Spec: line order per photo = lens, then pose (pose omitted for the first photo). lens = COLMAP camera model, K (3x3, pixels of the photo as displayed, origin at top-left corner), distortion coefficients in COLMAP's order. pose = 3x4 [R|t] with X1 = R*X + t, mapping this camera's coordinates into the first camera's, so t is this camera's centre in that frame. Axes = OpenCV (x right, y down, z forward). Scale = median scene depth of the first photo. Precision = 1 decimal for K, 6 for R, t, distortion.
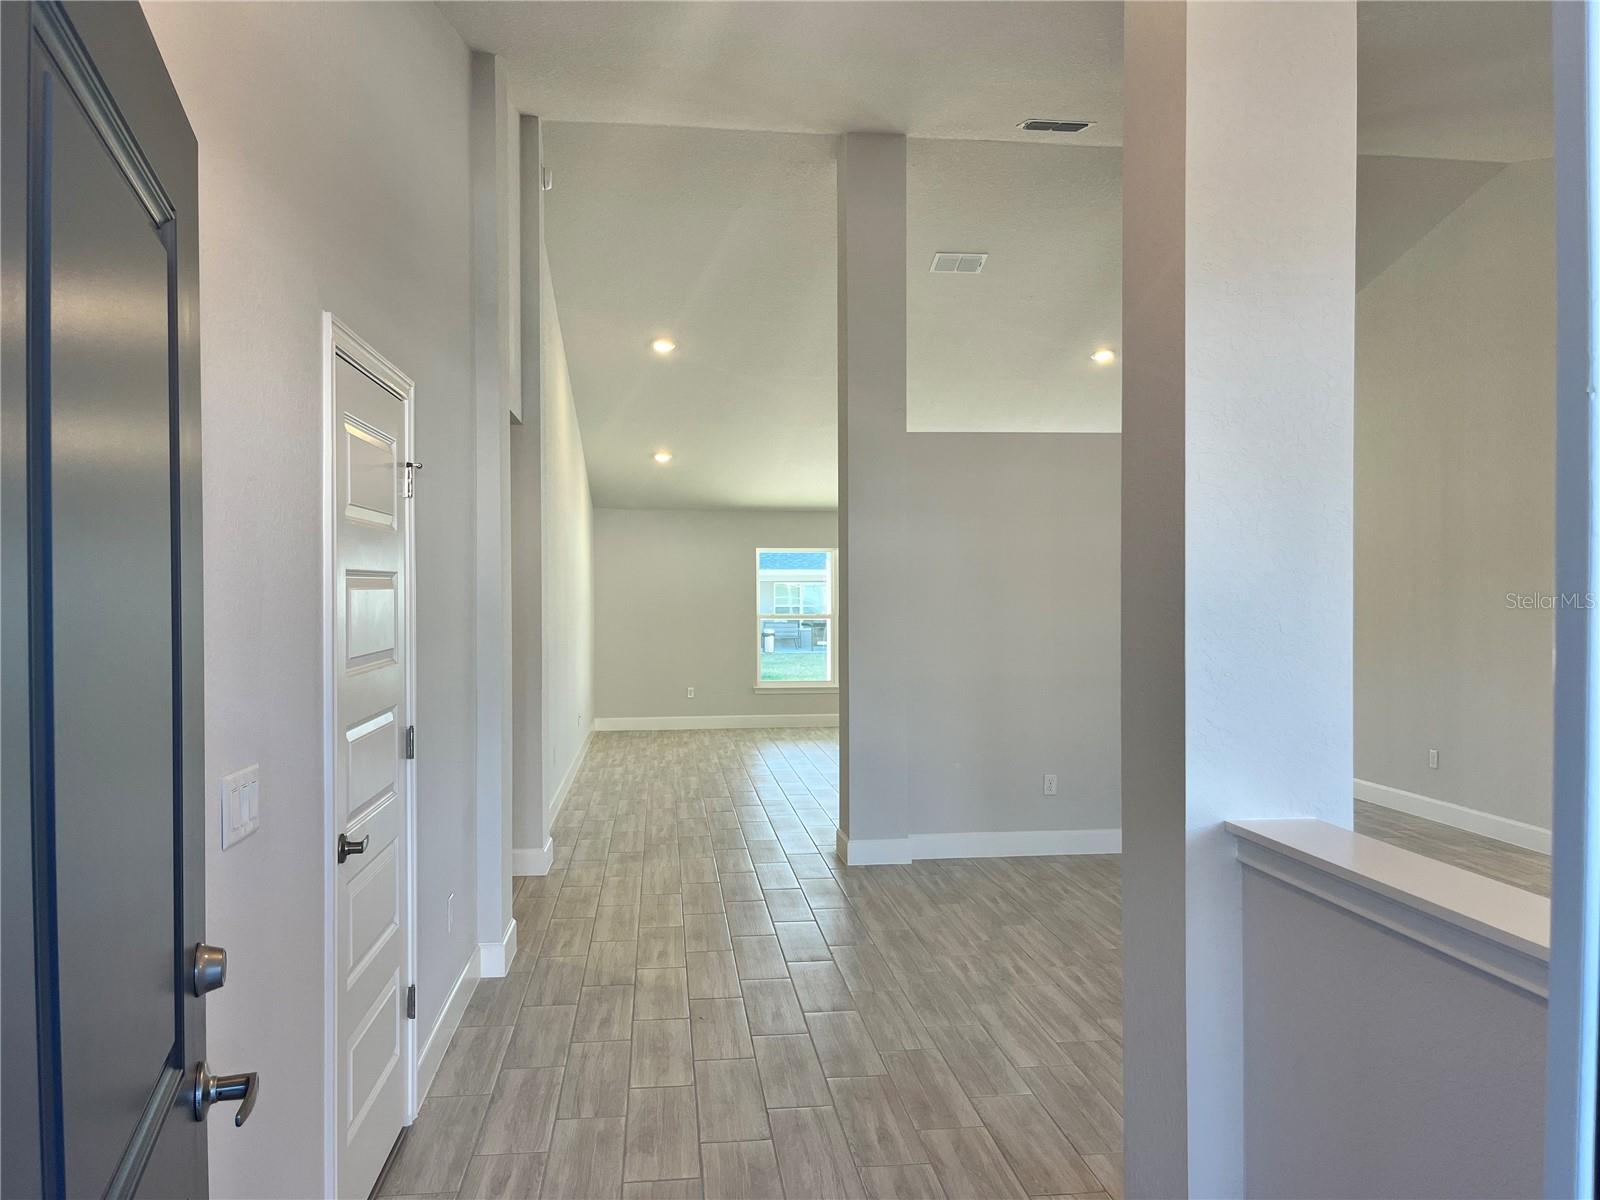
lens RADIAL K [[1200.0, 0, 800.0], [0, 1200.0, 600.0], [0, 0, 1]] dist [0.003100, 0.000722]
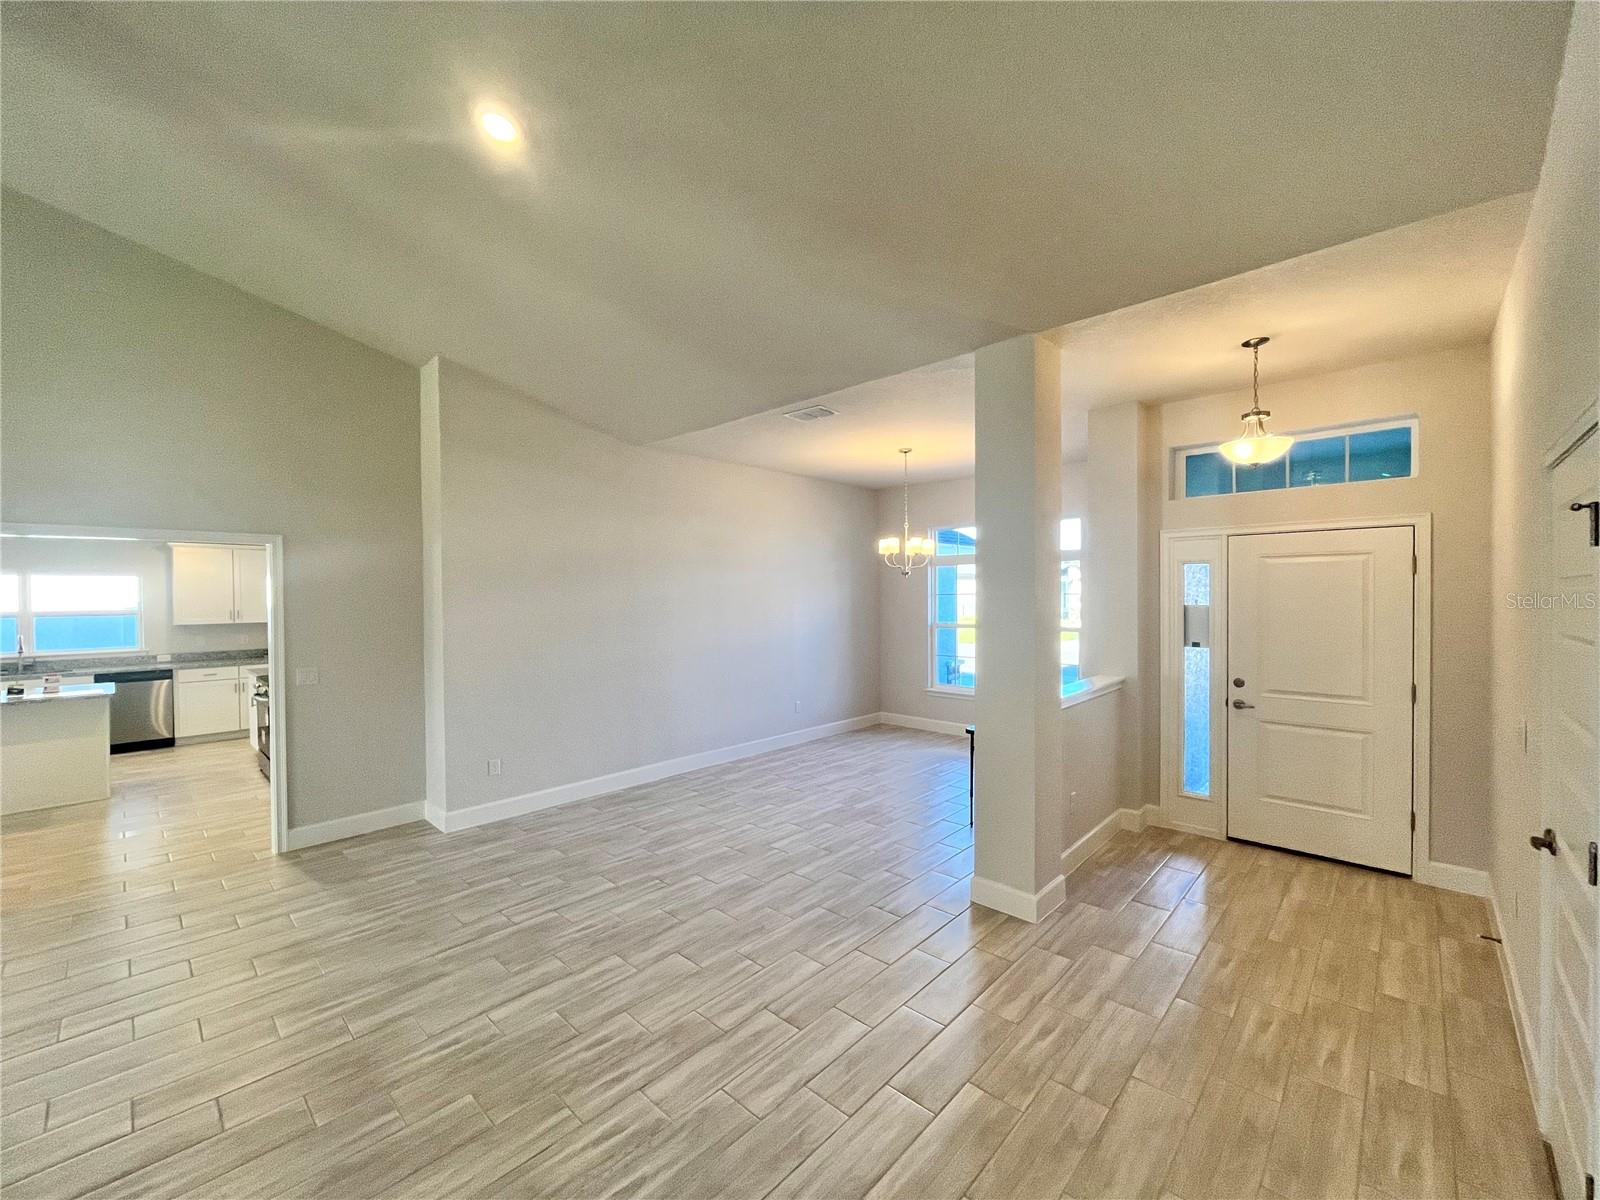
lens RADIAL K [[653.2, 0, 794.0], [0, 653.2, 602.5], [0, 0, 1]] dist [-0.002509, 0.000670]
pose [[-0.642333, -0.003779, 0.766416, -0.245812], [0.012444, 0.999805, 0.015359, -0.050150], [-0.766324, 0.019403, -0.642161, 1.306633]]
